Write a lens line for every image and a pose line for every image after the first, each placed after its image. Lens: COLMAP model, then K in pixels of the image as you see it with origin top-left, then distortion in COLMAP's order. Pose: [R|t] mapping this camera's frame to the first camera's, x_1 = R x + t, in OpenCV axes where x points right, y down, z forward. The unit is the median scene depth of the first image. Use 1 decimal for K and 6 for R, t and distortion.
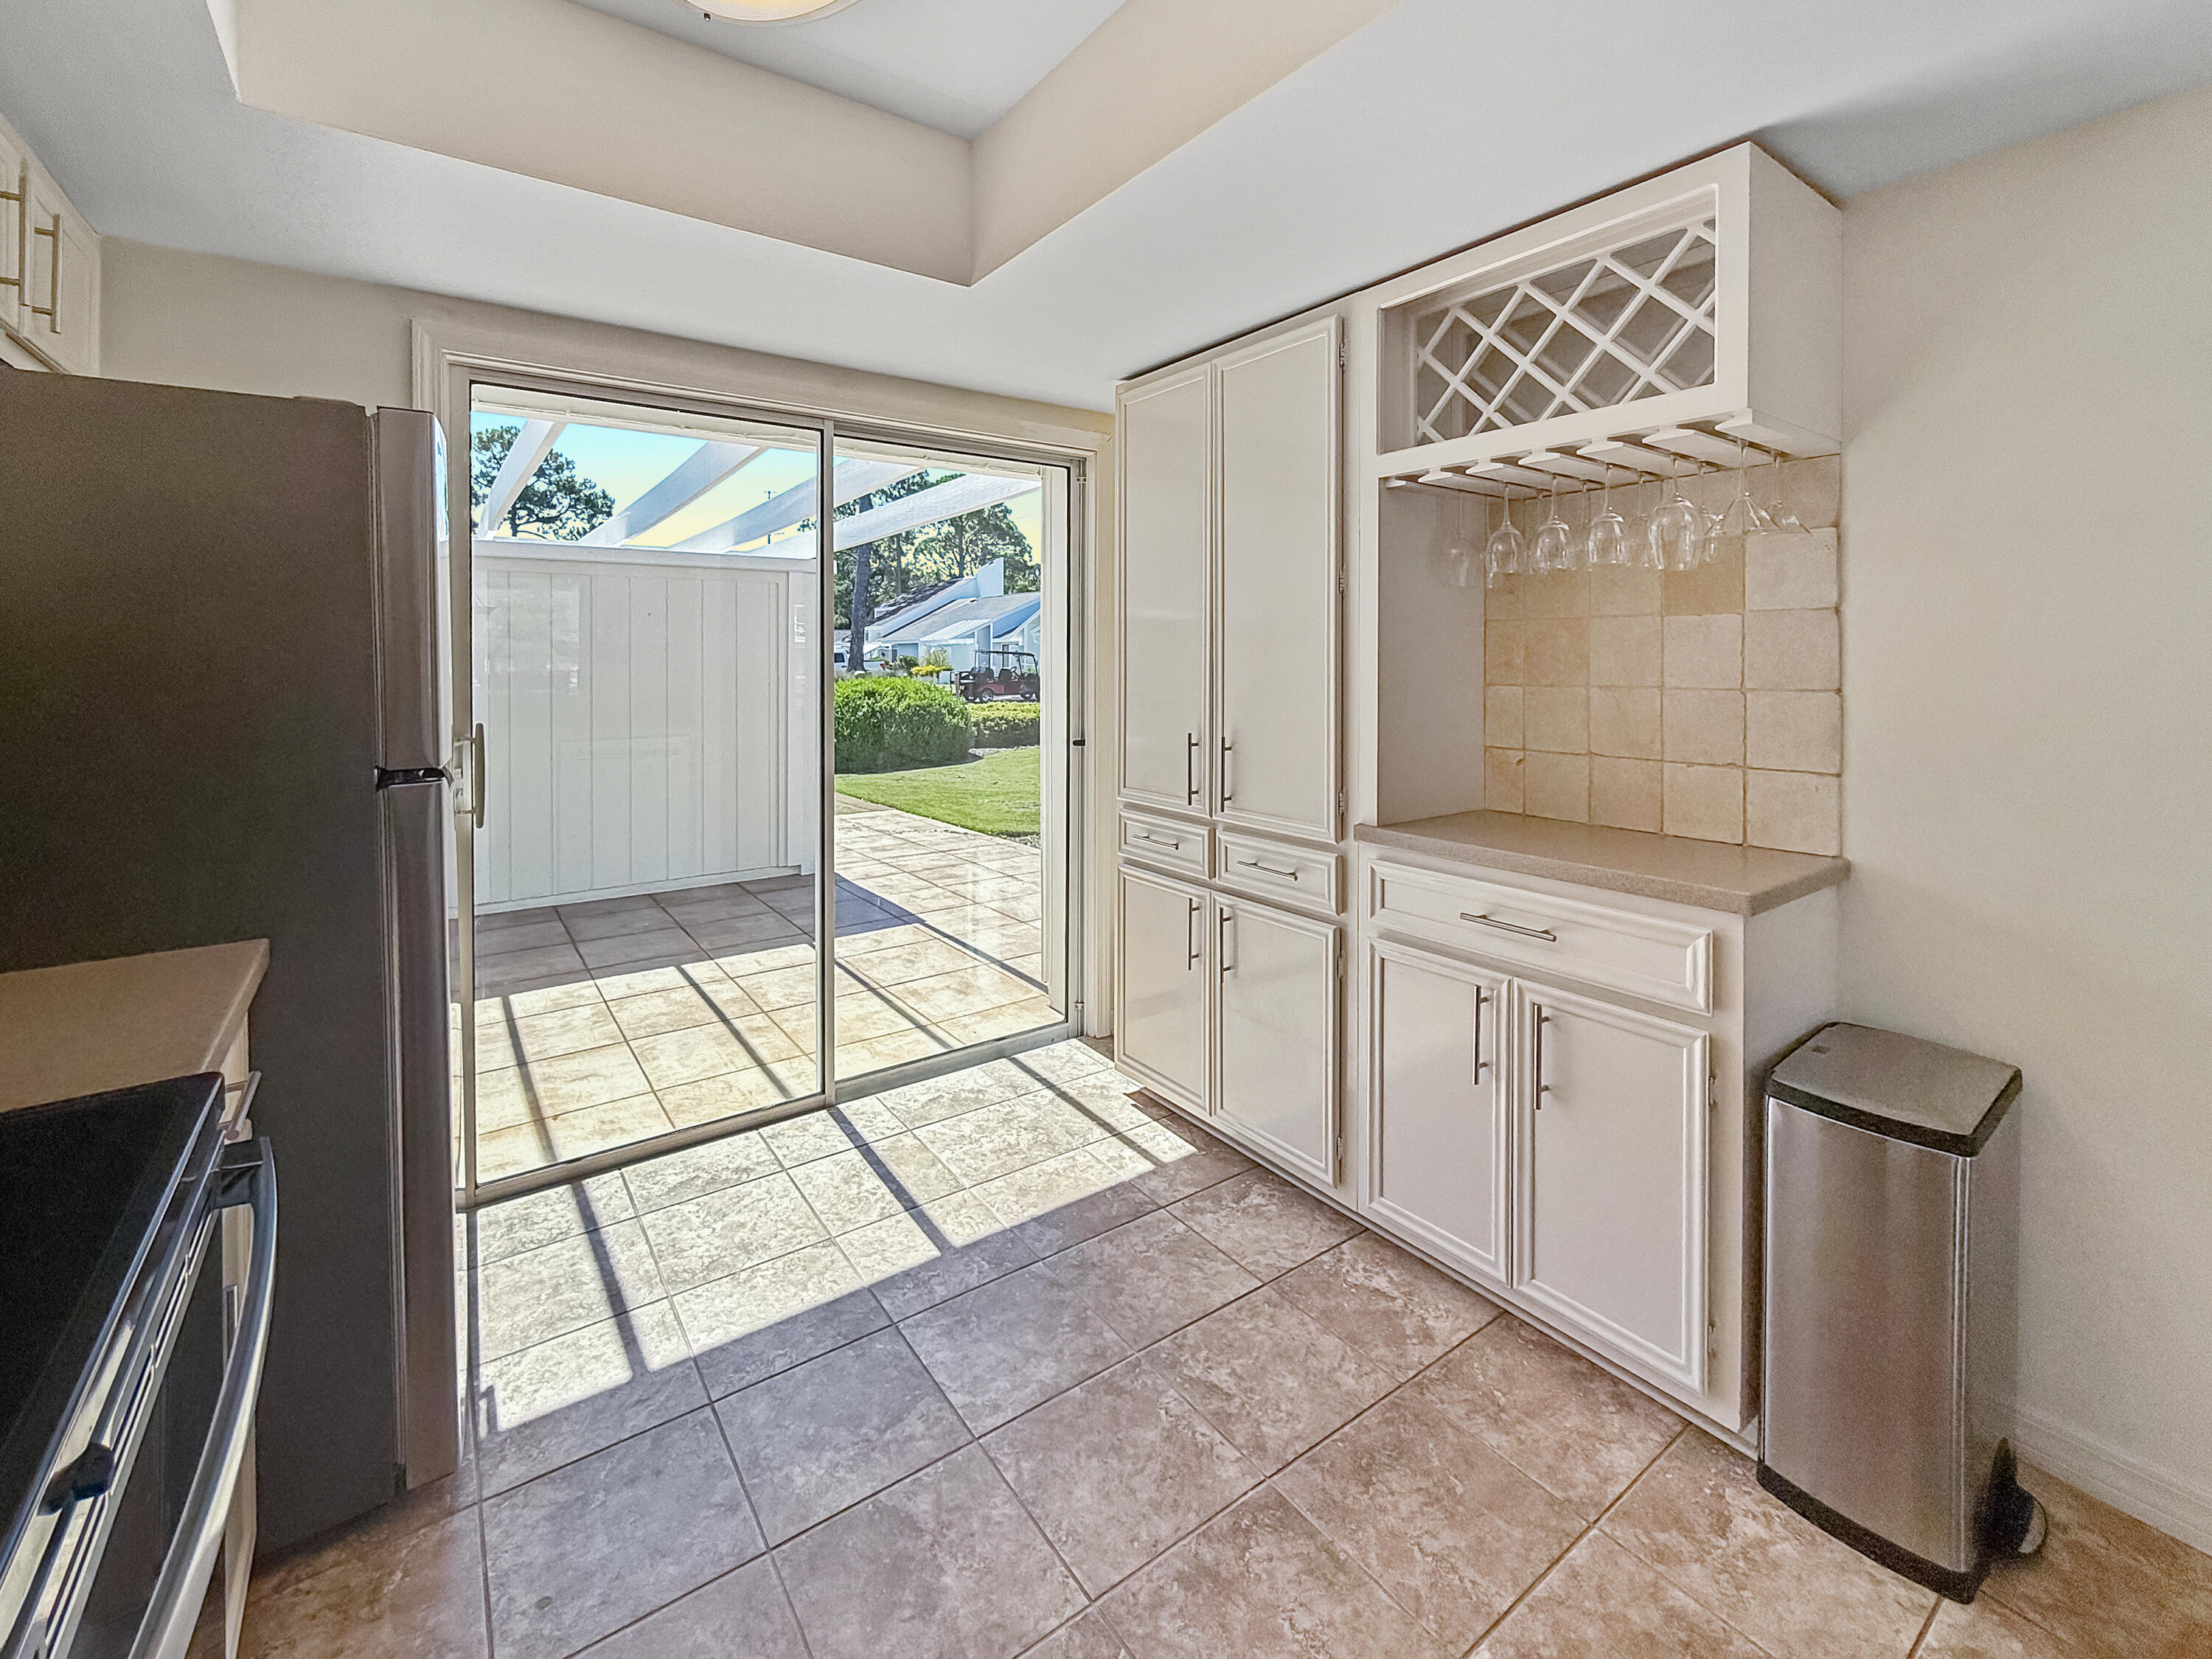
lens RADIAL K [[879.4, 0, 1106.0], [0, 879.4, 829.5], [0, 0, 1]] dist [0.001317, 0.000153]
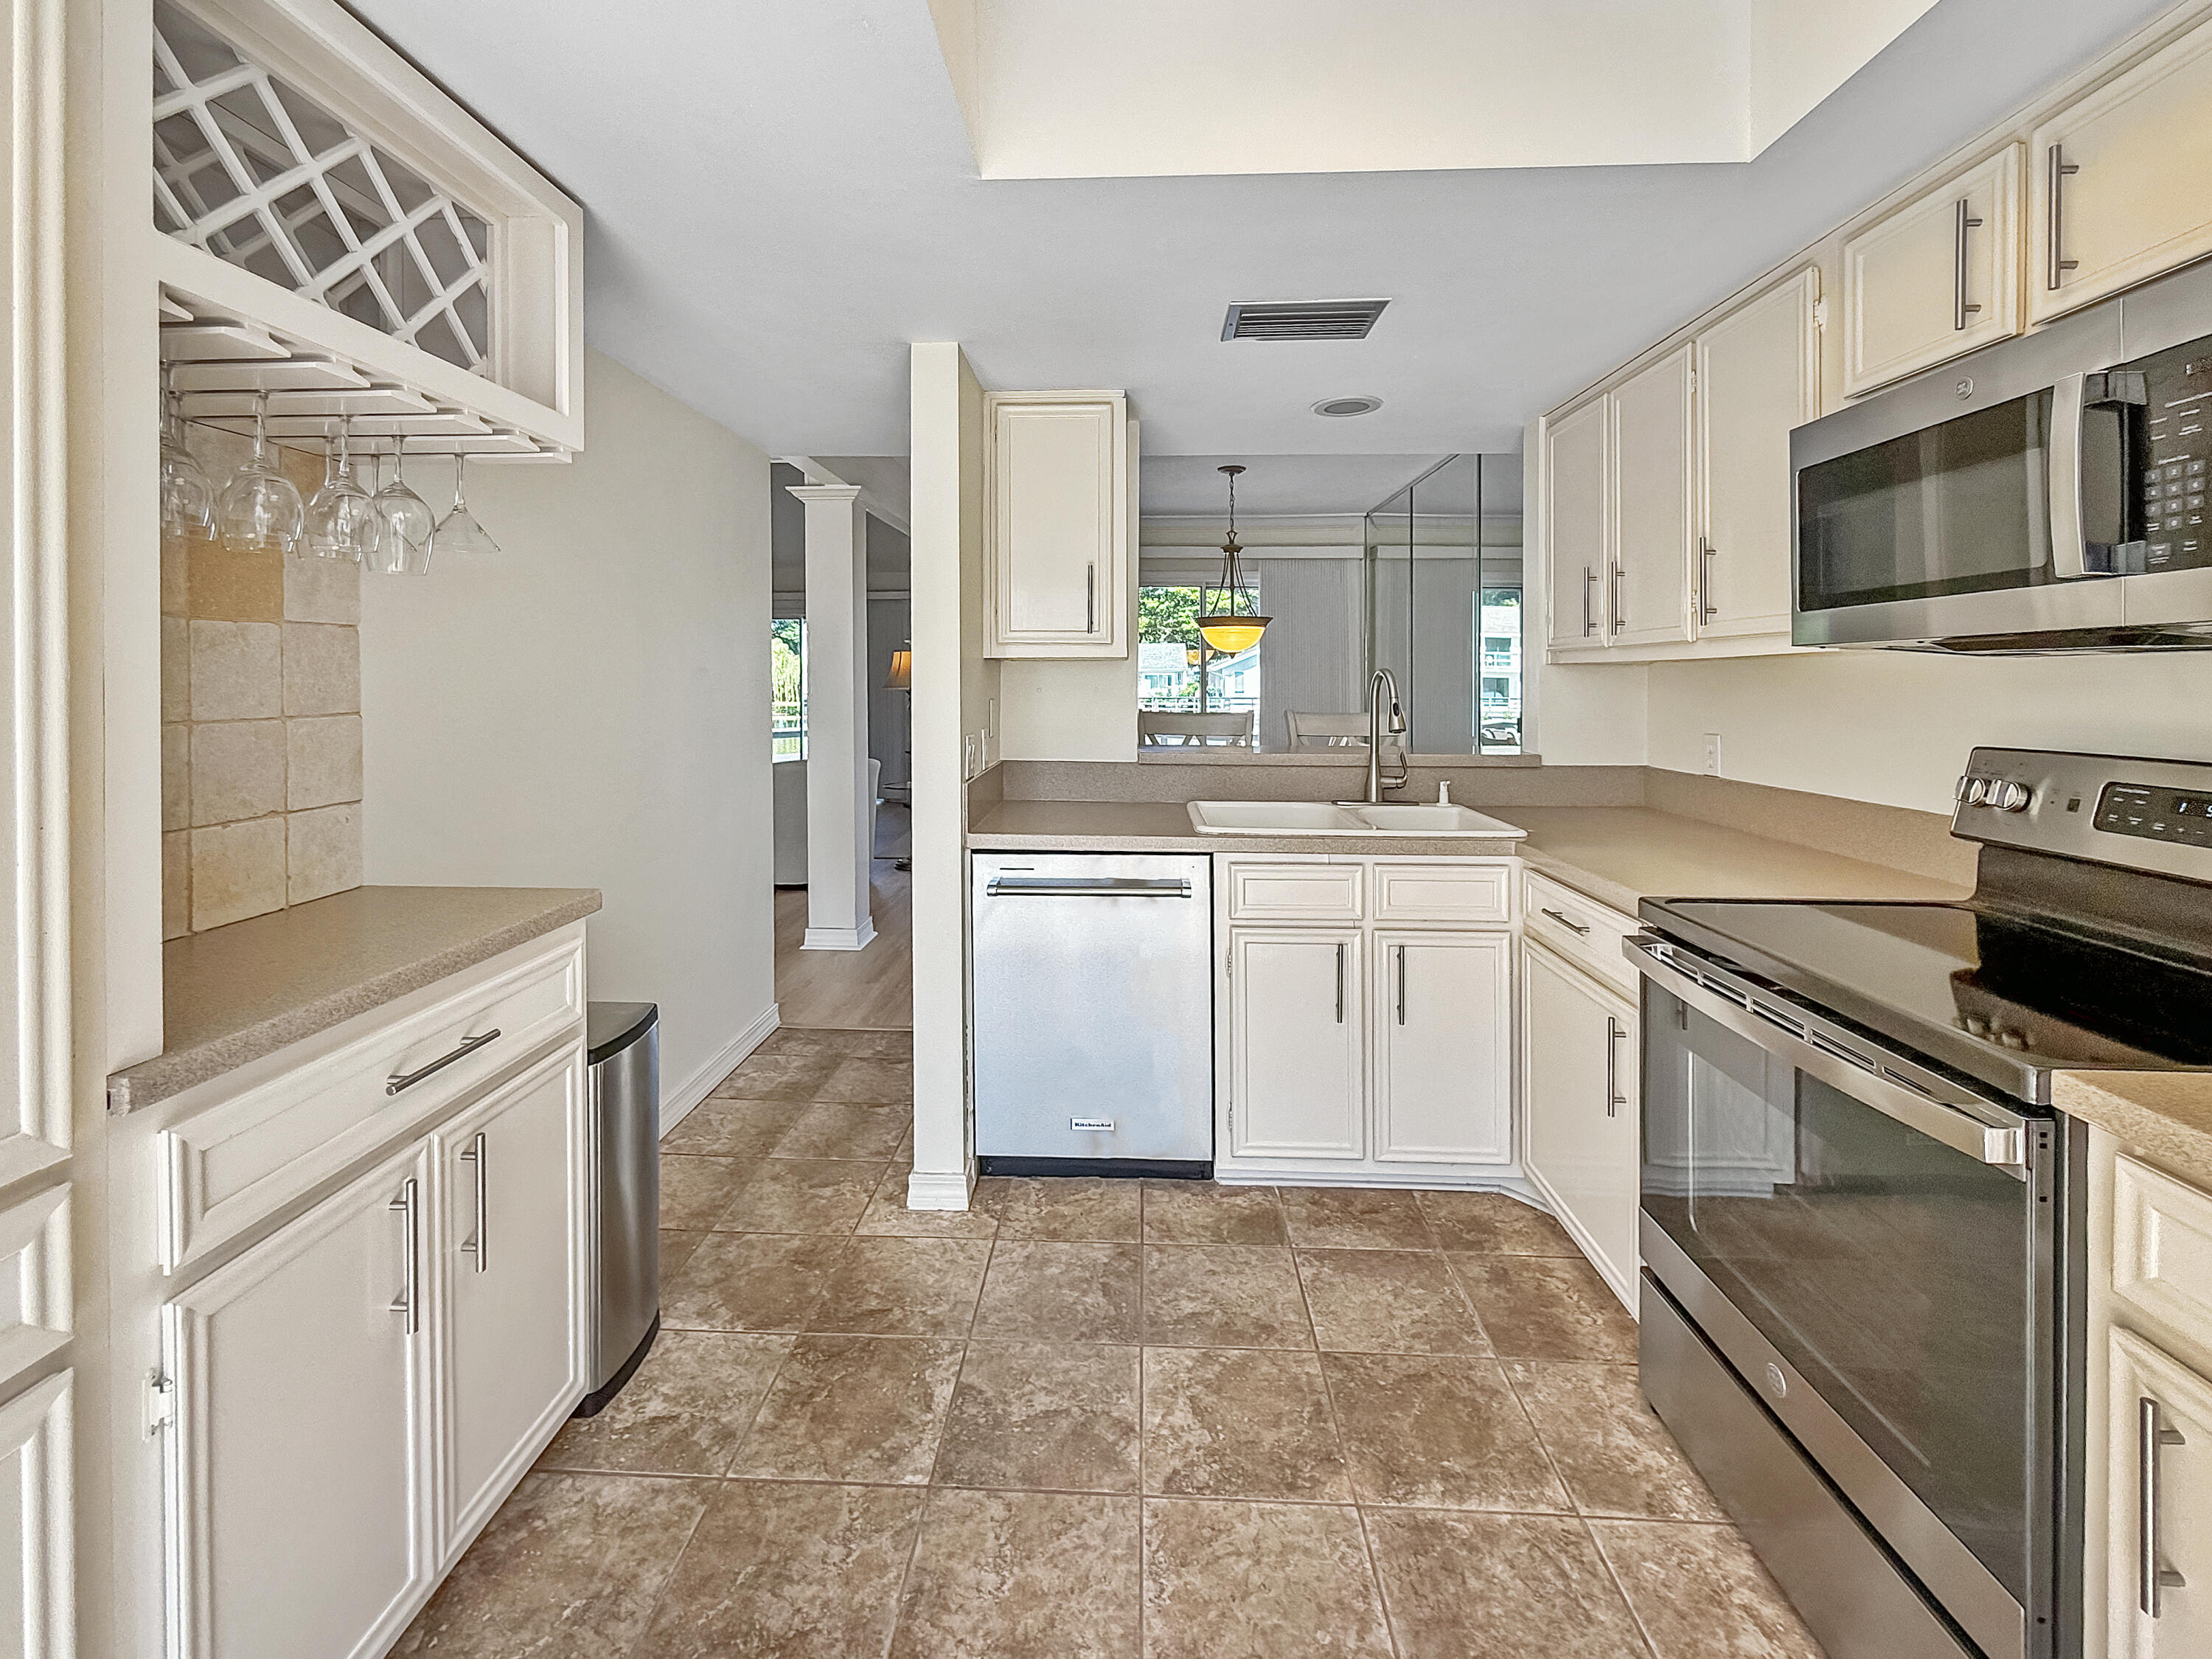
lens RADIAL K [[906.6, 0, 1101.5], [0, 906.6, 816.1], [0, 0, 1]] dist [0.001317, 0.000169]
pose [[-0.761293, -0.104236, 0.639975, -0.439868], [0.120115, 0.947240, 0.297166, -0.260441], [-0.637186, 0.303101, -0.708607, 1.286641]]
